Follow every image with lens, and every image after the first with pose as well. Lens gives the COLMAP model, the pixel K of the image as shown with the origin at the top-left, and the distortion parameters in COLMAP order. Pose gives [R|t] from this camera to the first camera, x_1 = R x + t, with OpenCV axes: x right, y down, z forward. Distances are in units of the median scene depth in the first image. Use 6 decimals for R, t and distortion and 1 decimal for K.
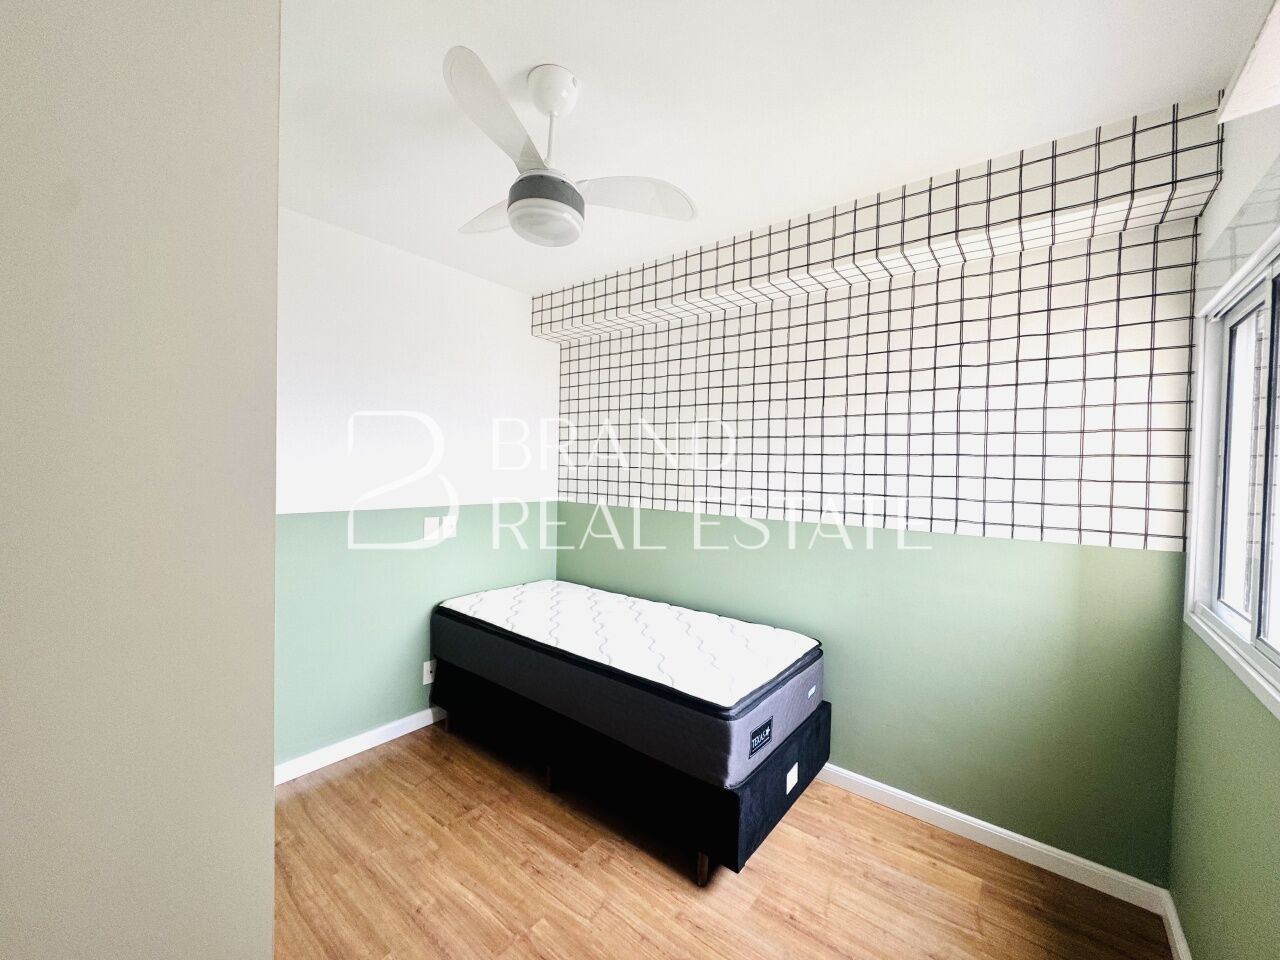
lens RADIAL K [[512.2, 0, 638.8], [0, 512.2, 478.8], [0, 0, 1]] dist [0.001188, 0.000174]
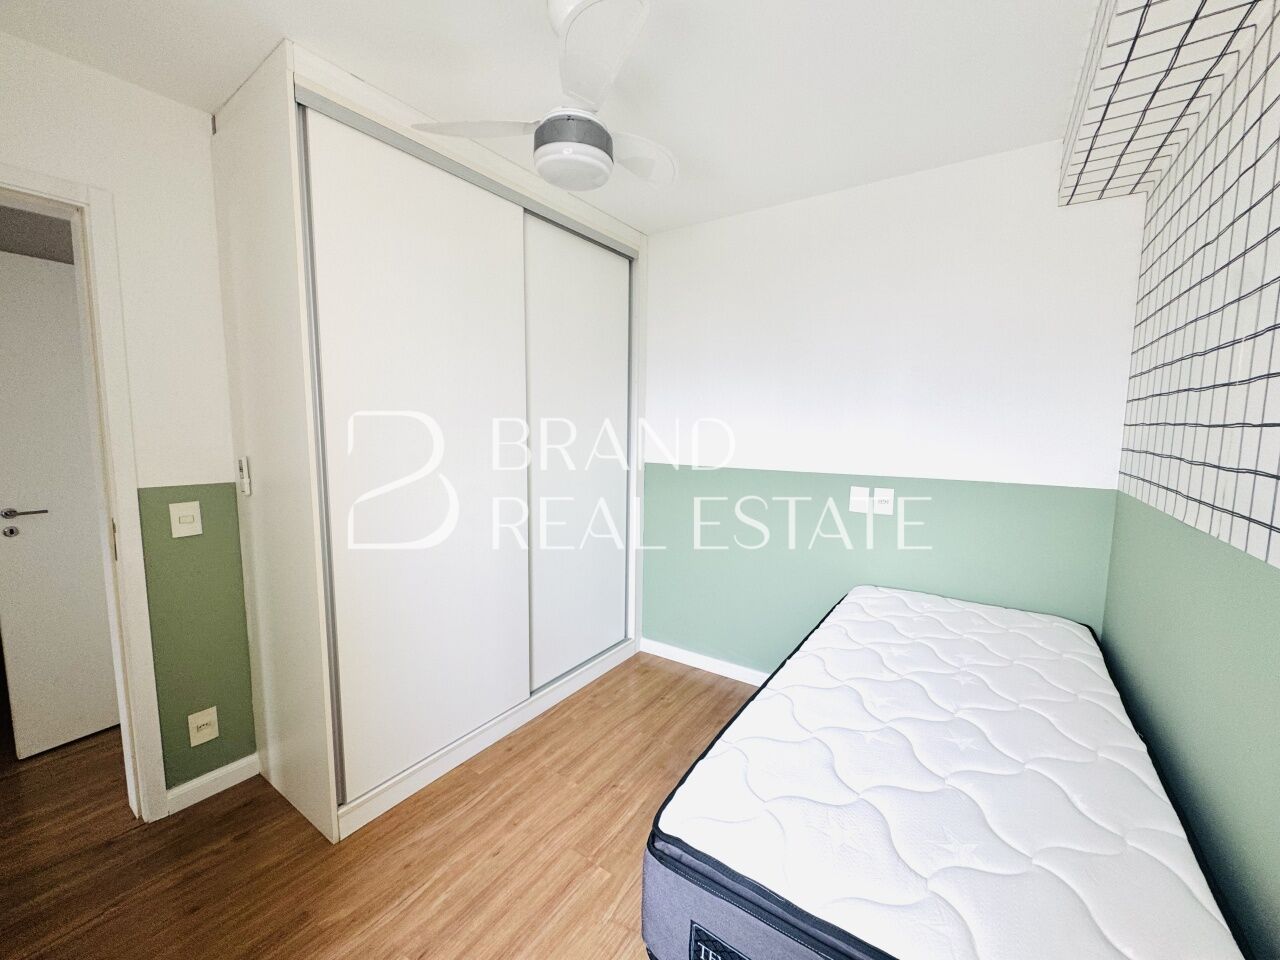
lens RADIAL K [[512.2, 0, 637.4], [0, 512.2, 479.7], [0, 0, 1]] dist [0.001188, 0.000174]
pose [[0.067780, 0.078343, -0.994620, 0.744589], [-0.021909, 0.996789, 0.077021, 0.008167], [0.997460, 0.016571, 0.069279, 0.956507]]
